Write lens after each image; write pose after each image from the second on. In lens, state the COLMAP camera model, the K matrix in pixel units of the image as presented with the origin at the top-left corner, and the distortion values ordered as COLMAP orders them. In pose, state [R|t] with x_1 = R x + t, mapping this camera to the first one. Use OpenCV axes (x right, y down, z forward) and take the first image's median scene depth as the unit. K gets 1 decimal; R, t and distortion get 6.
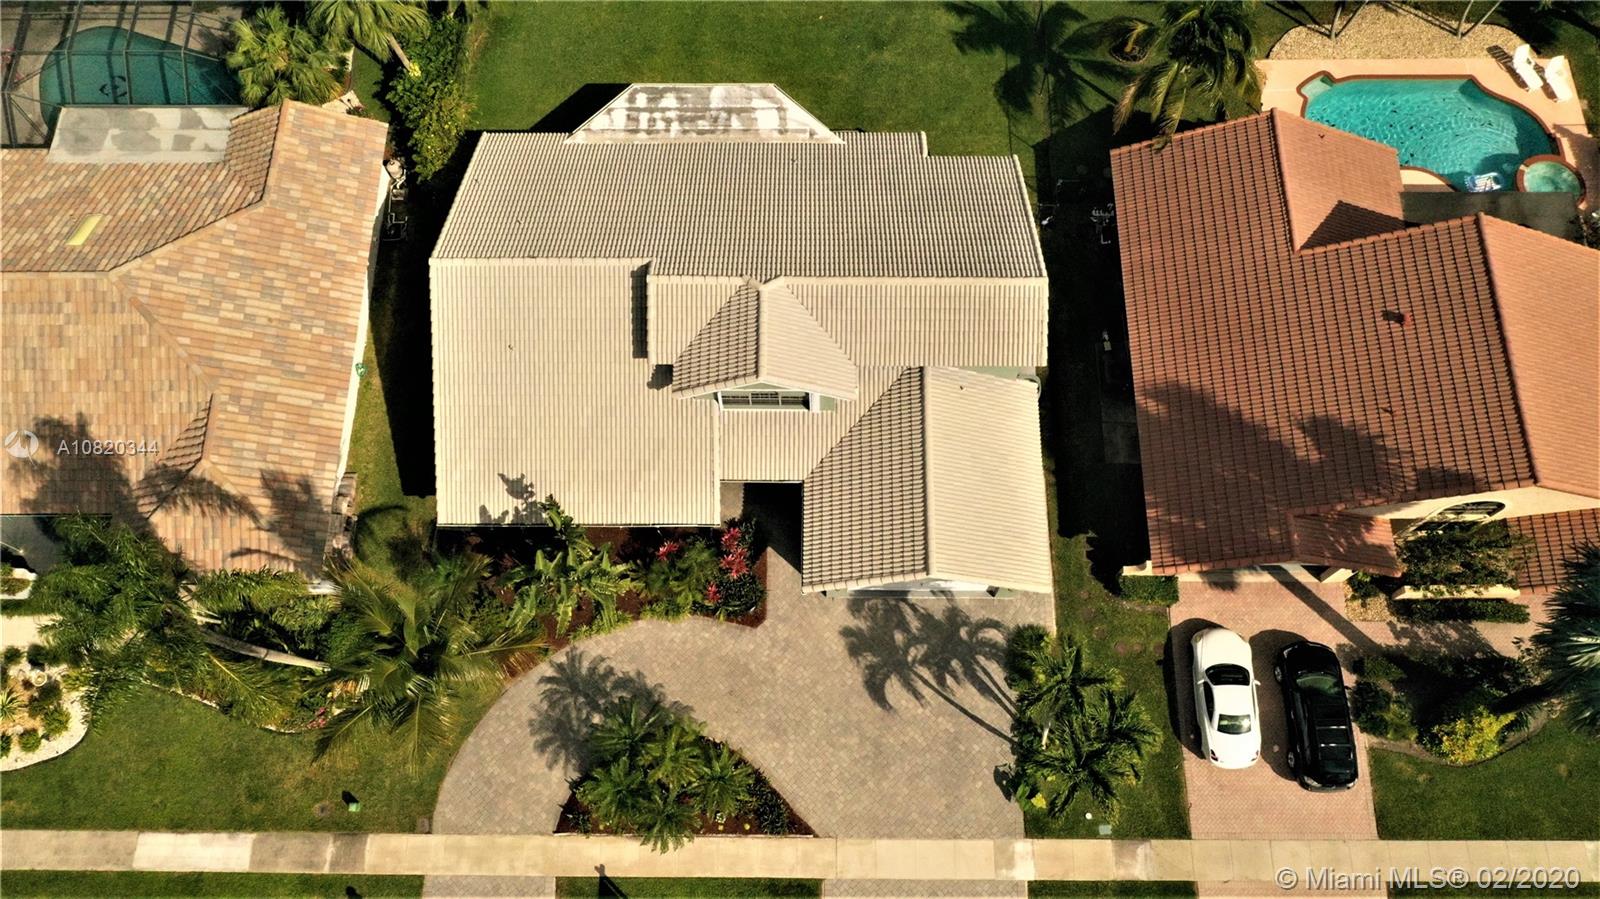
lens RADIAL K [[1253.4, 0, 797.1], [0, 1253.4, 444.1], [0, 0, 1]] dist [-0.002459, -0.001299]
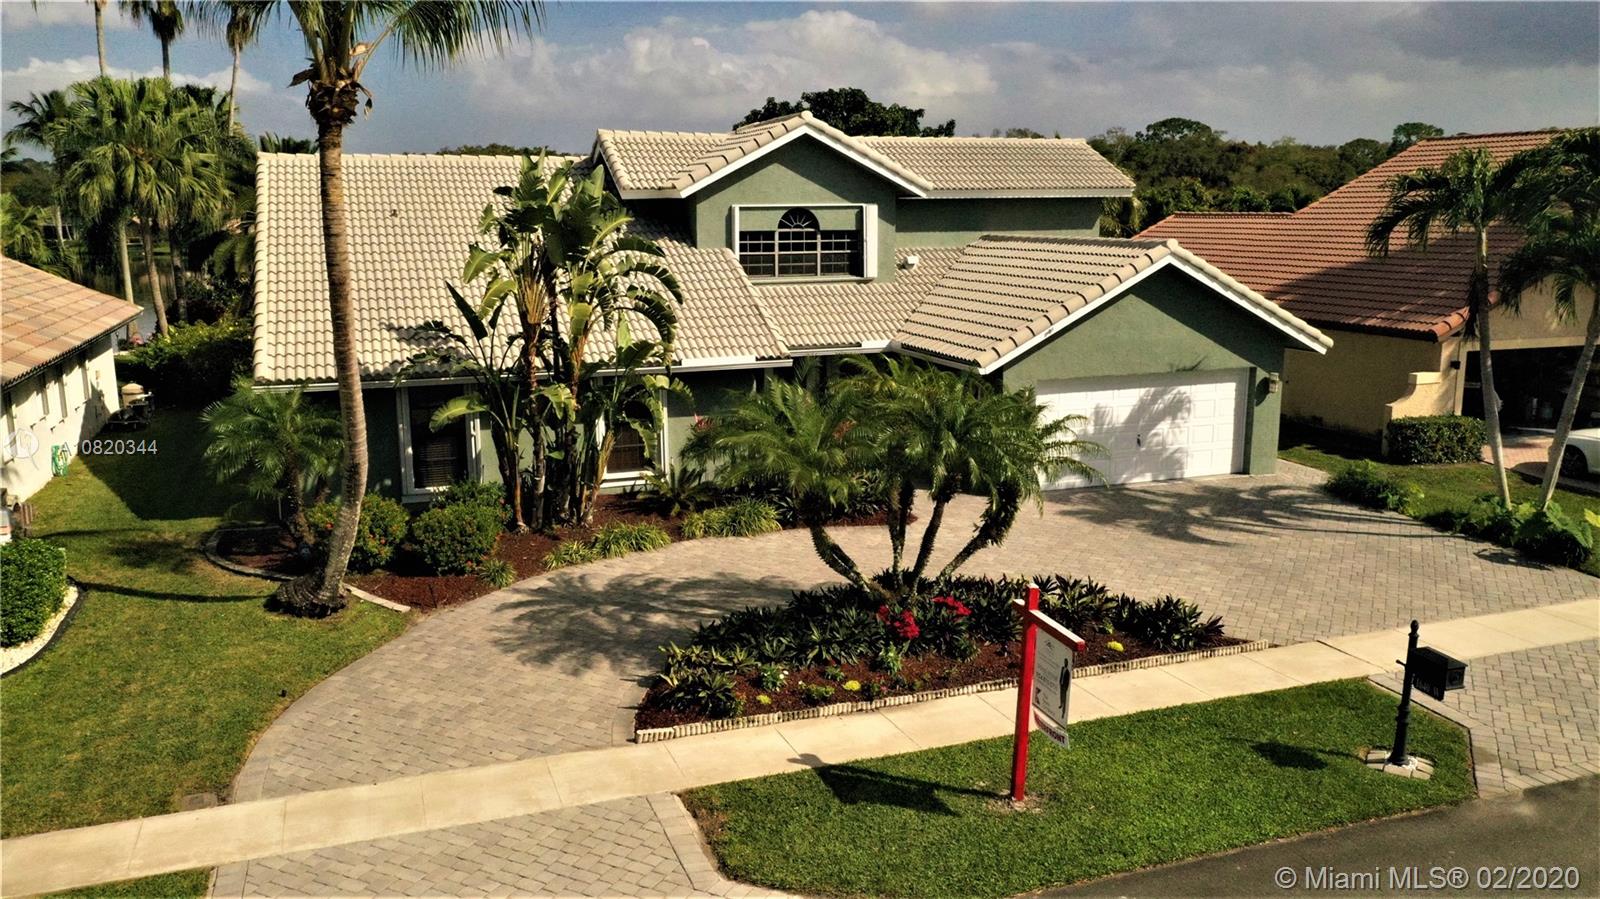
lens RADIAL K [[1253.4, 0, 797.1], [0, 1253.4, 444.1], [0, 0, 1]] dist [-0.002459, -0.001299]
pose [[0.936606, -0.058741, 0.345425, -0.258486], [0.324519, 0.517173, -0.791972, 0.536948], [-0.132123, 0.853863, 0.503450, 0.744043]]
